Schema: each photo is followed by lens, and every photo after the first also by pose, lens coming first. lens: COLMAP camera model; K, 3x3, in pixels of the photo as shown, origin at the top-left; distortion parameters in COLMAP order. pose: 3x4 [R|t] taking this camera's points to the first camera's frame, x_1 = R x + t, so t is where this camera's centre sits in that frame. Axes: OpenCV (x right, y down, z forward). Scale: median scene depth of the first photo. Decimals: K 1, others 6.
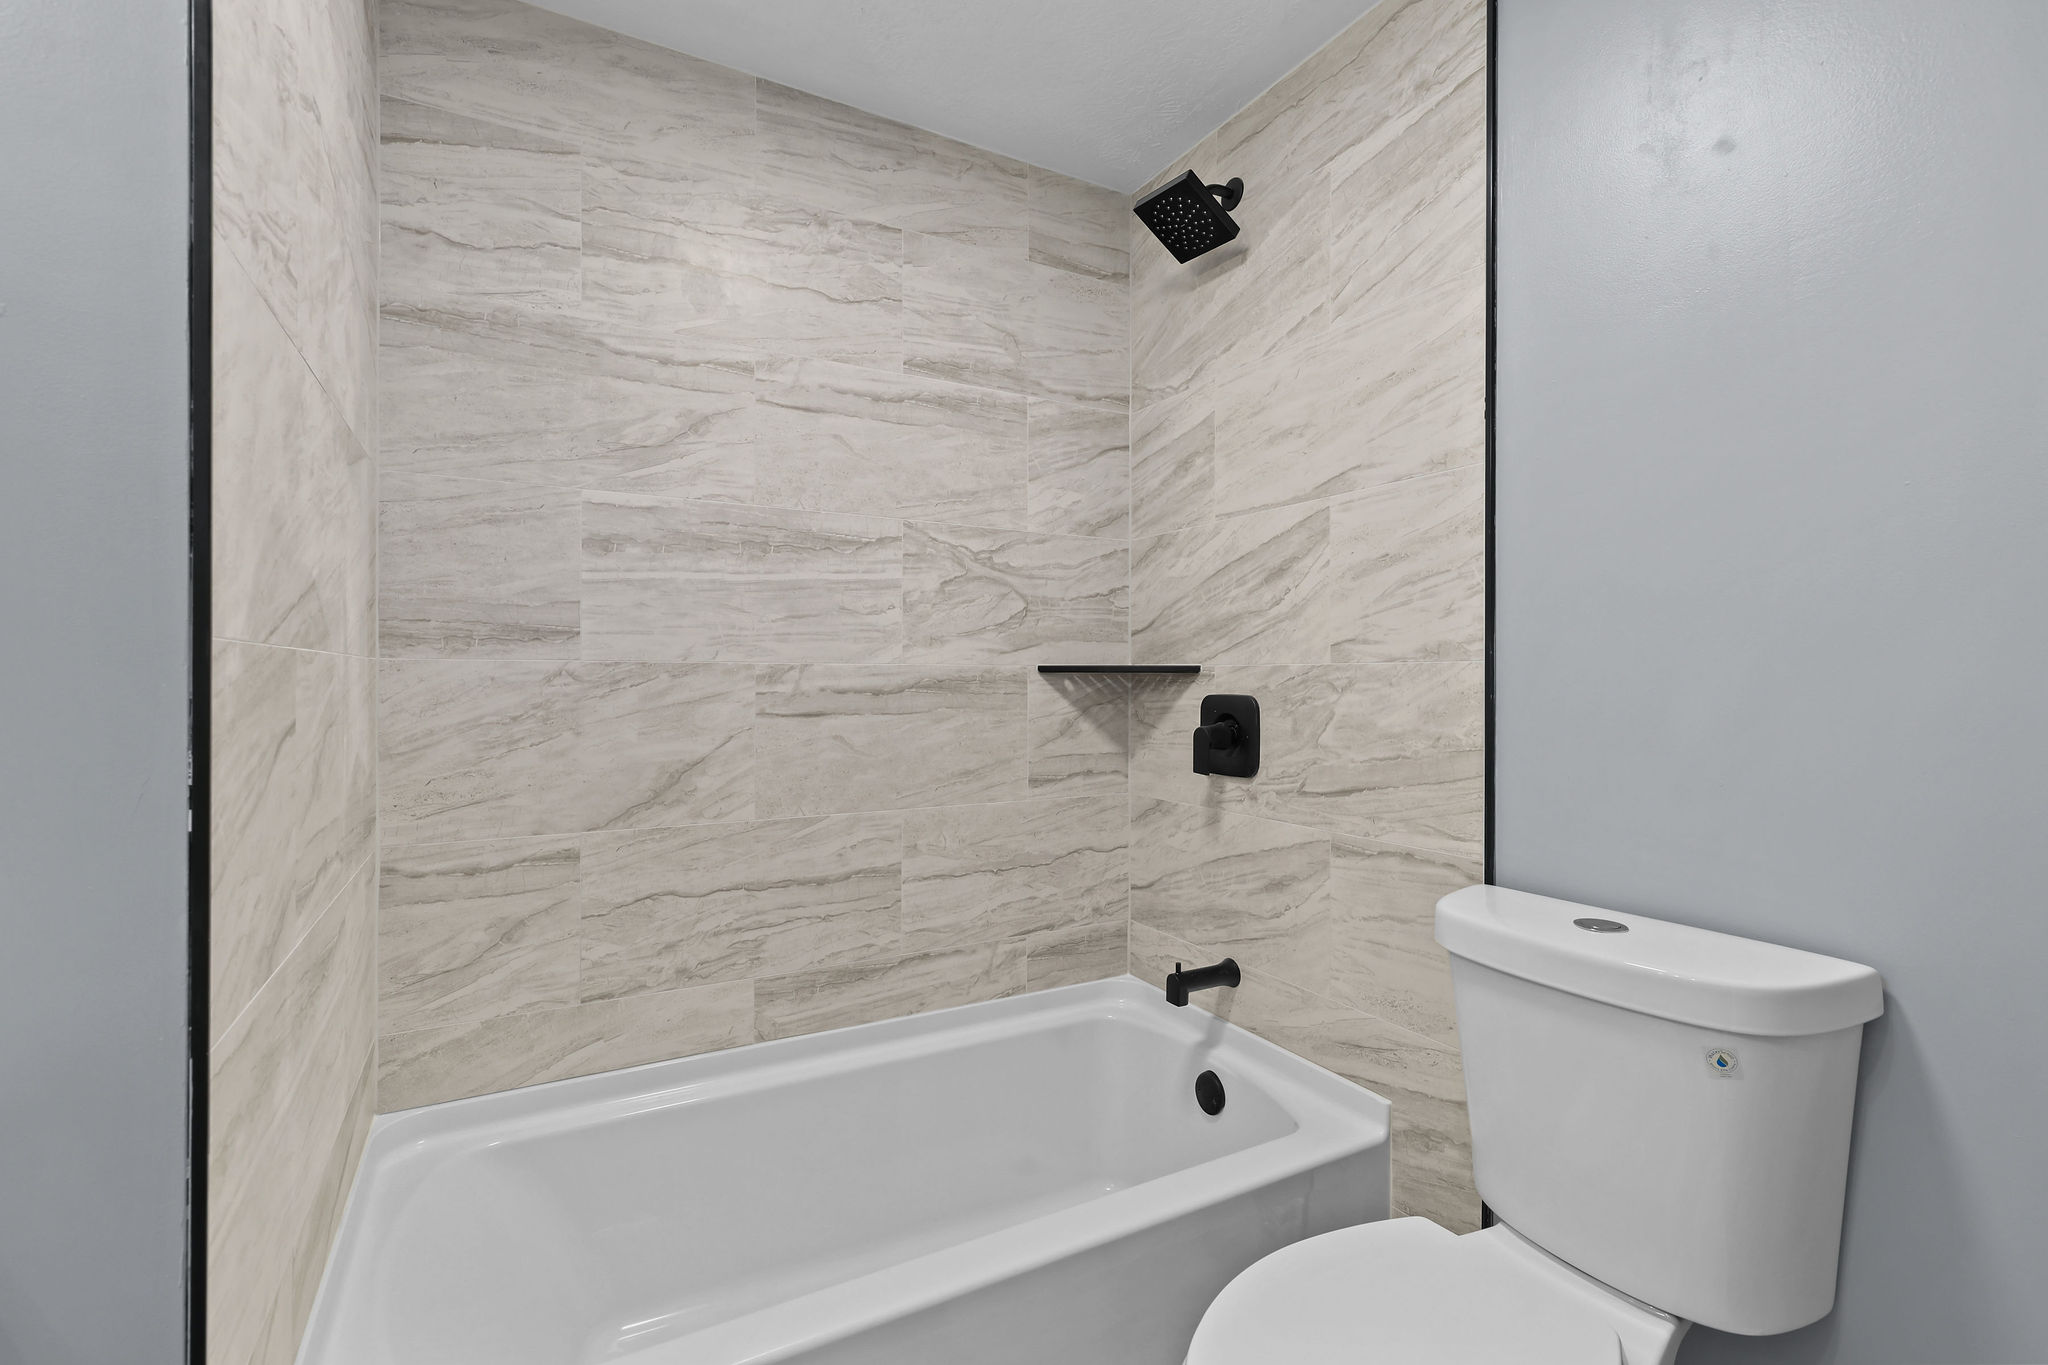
lens RADIAL K [[906.3, 0, 984.9], [0, 906.3, 674.9], [0, 0, 1]] dist [-0.000689, 0.000935]
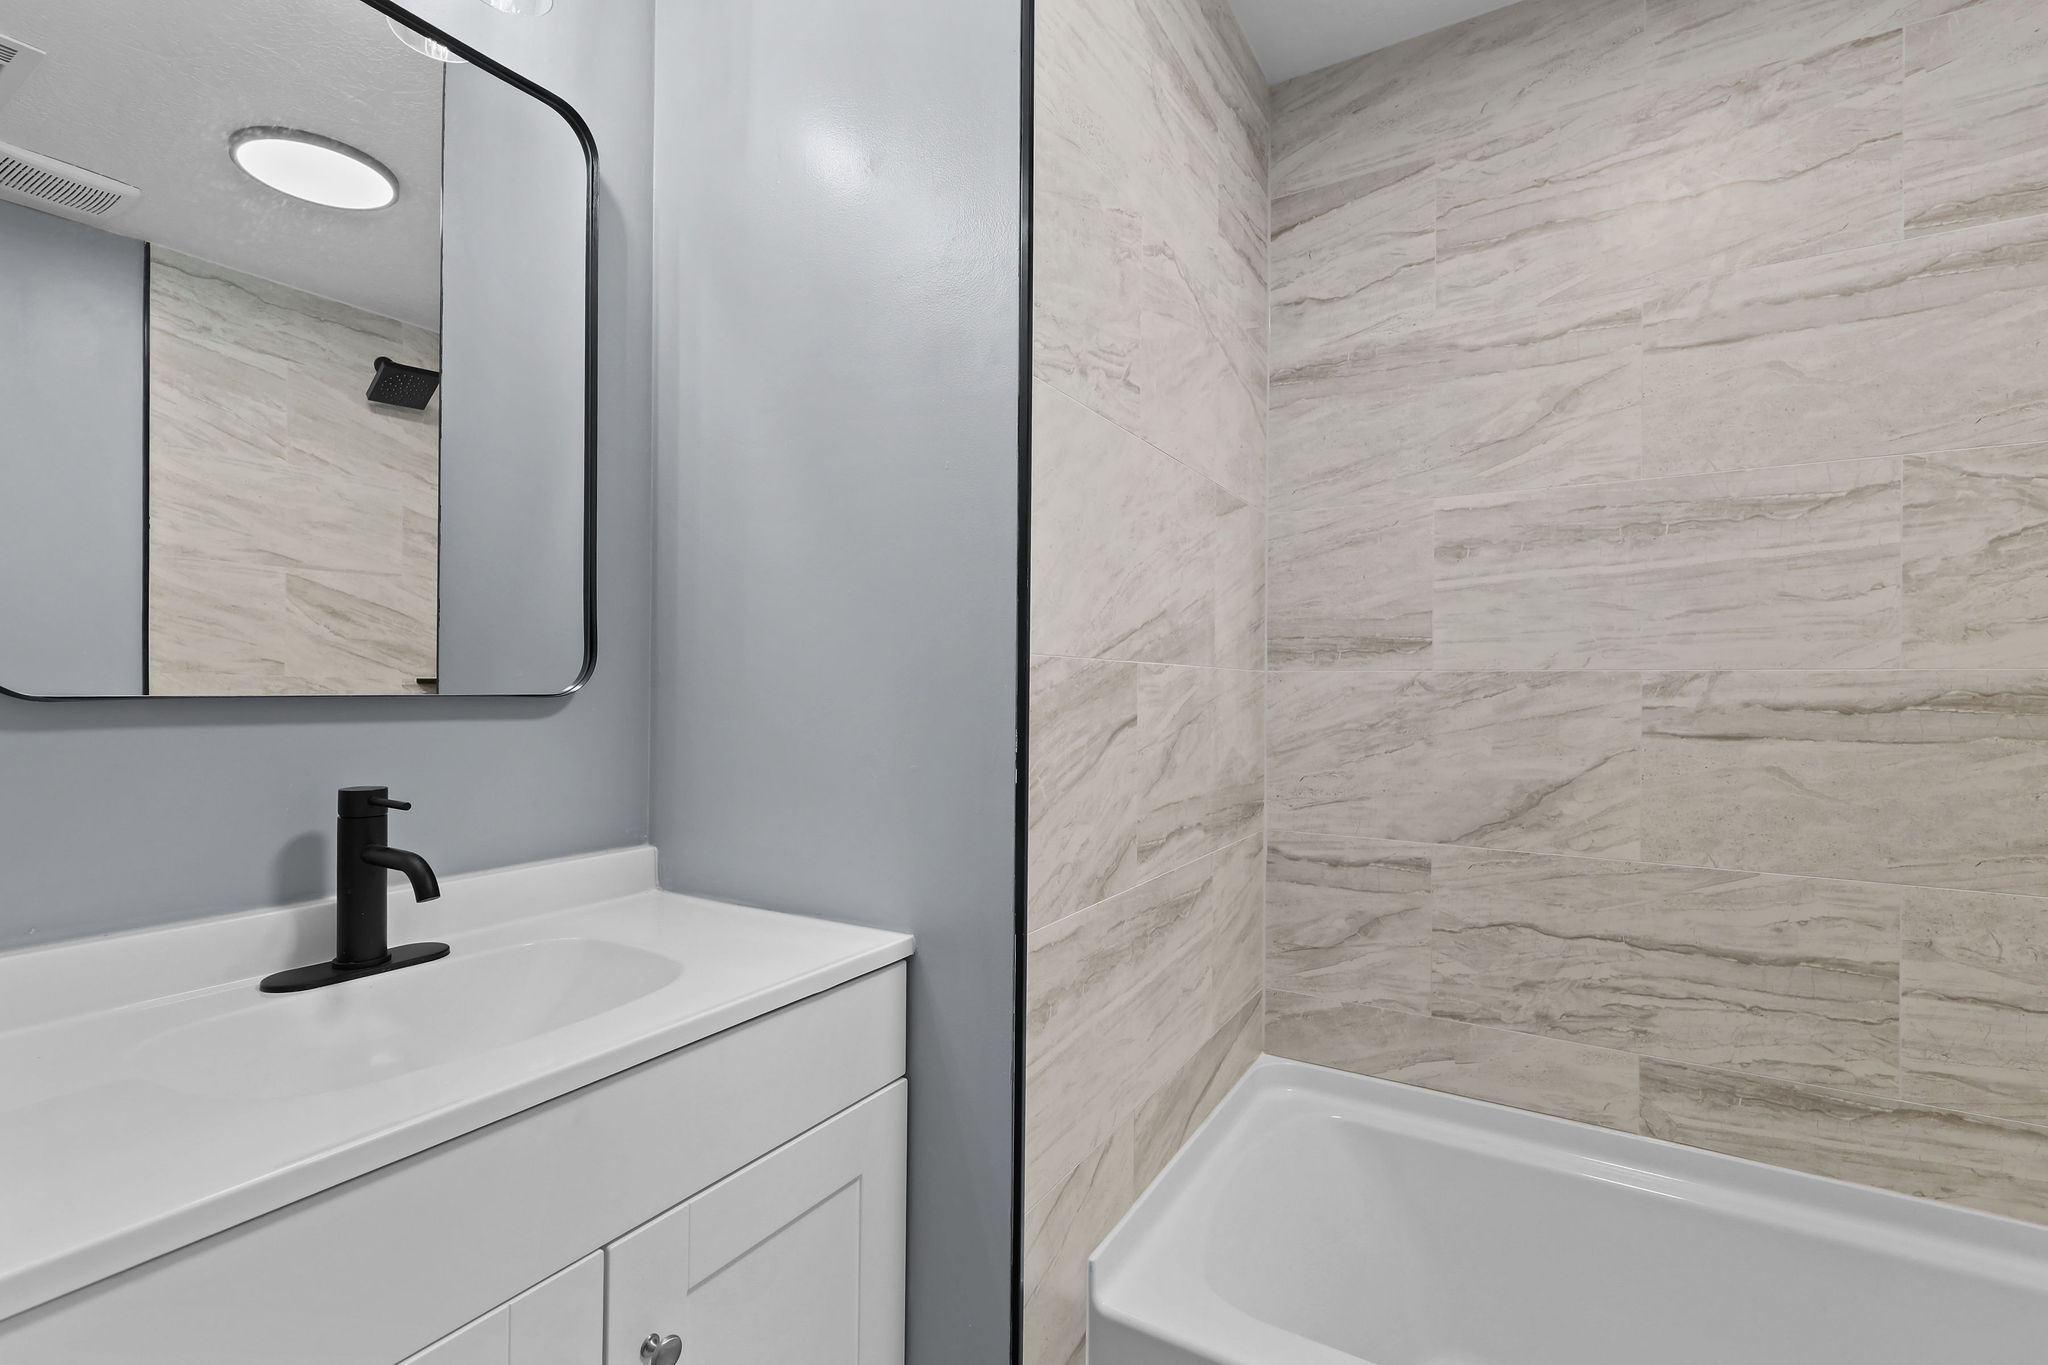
lens RADIAL K [[906.3, 0, 1019.0], [0, 906.3, 684.3], [0, 0, 1]] dist [-0.000689, 0.000935]
pose [[0.503669, -0.003260, -0.863891, 0.178532], [-0.004758, 0.999967, -0.006547, 0.007669], [0.863884, 0.007408, 0.503637, 0.102109]]
